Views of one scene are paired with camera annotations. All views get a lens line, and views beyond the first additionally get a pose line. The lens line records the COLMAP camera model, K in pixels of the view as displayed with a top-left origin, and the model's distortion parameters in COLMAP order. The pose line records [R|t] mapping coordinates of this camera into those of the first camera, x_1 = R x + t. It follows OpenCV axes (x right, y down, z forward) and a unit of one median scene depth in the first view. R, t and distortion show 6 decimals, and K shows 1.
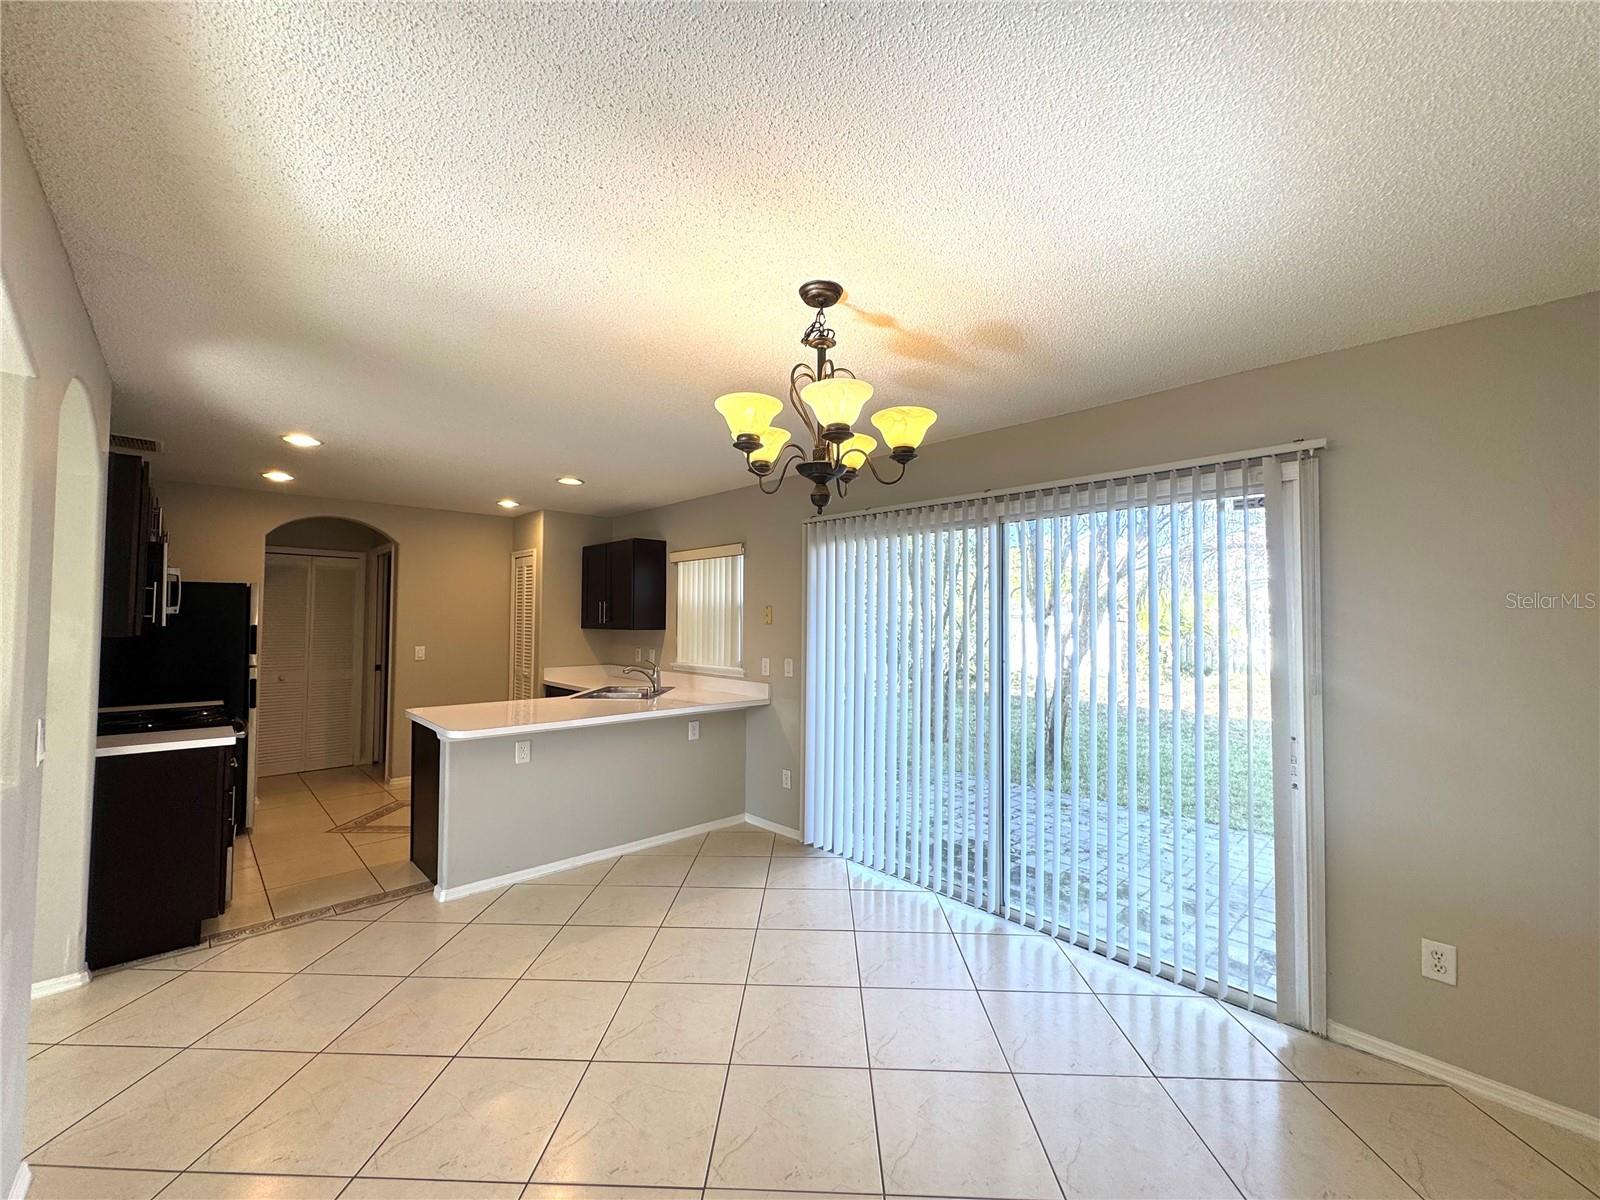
lens RADIAL K [[639.3, 0, 799.6], [0, 639.3, 598.9], [0, 0, 1]] dist [-0.001606, 0.000479]
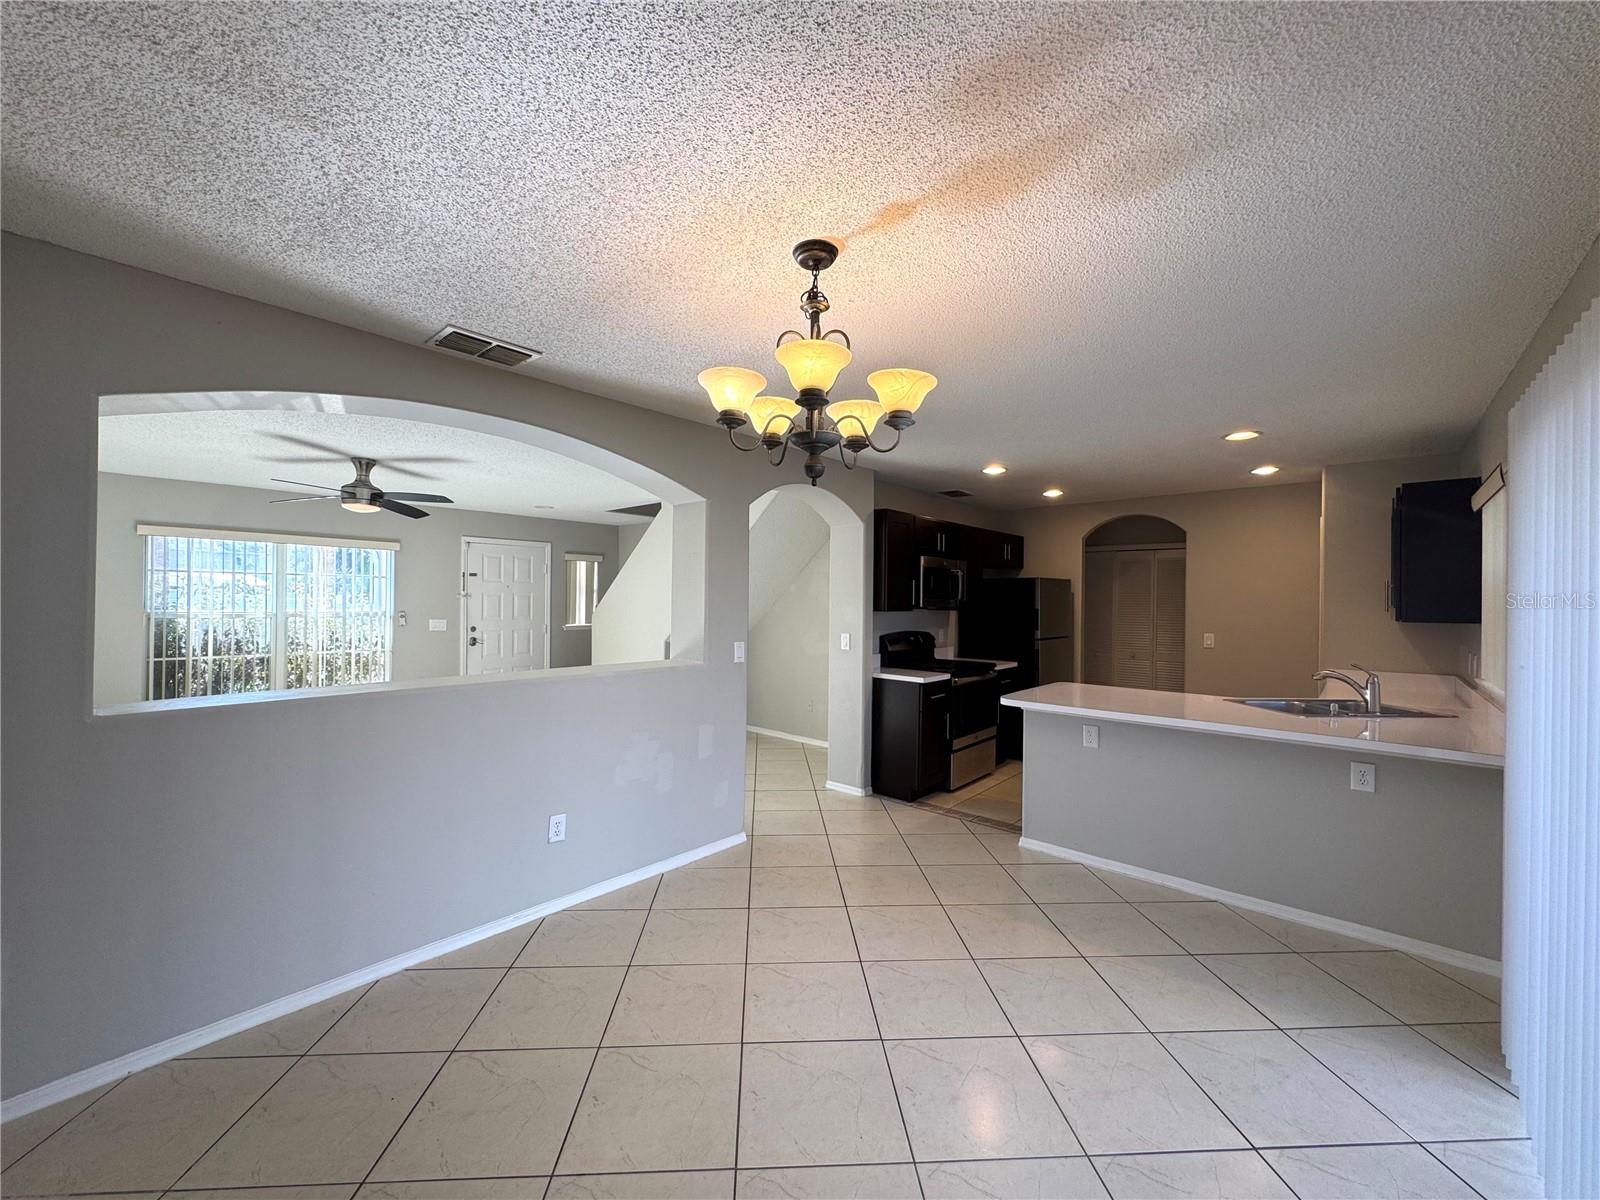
lens RADIAL K [[639.3, 0, 798.9], [0, 639.3, 599.3], [0, 0, 1]] dist [-0.001606, 0.000479]
pose [[0.087273, -0.007057, -0.996159, 0.413437], [0.023268, 0.999717, -0.005044, 0.015076], [0.995913, -0.022738, 0.087413, 0.365714]]
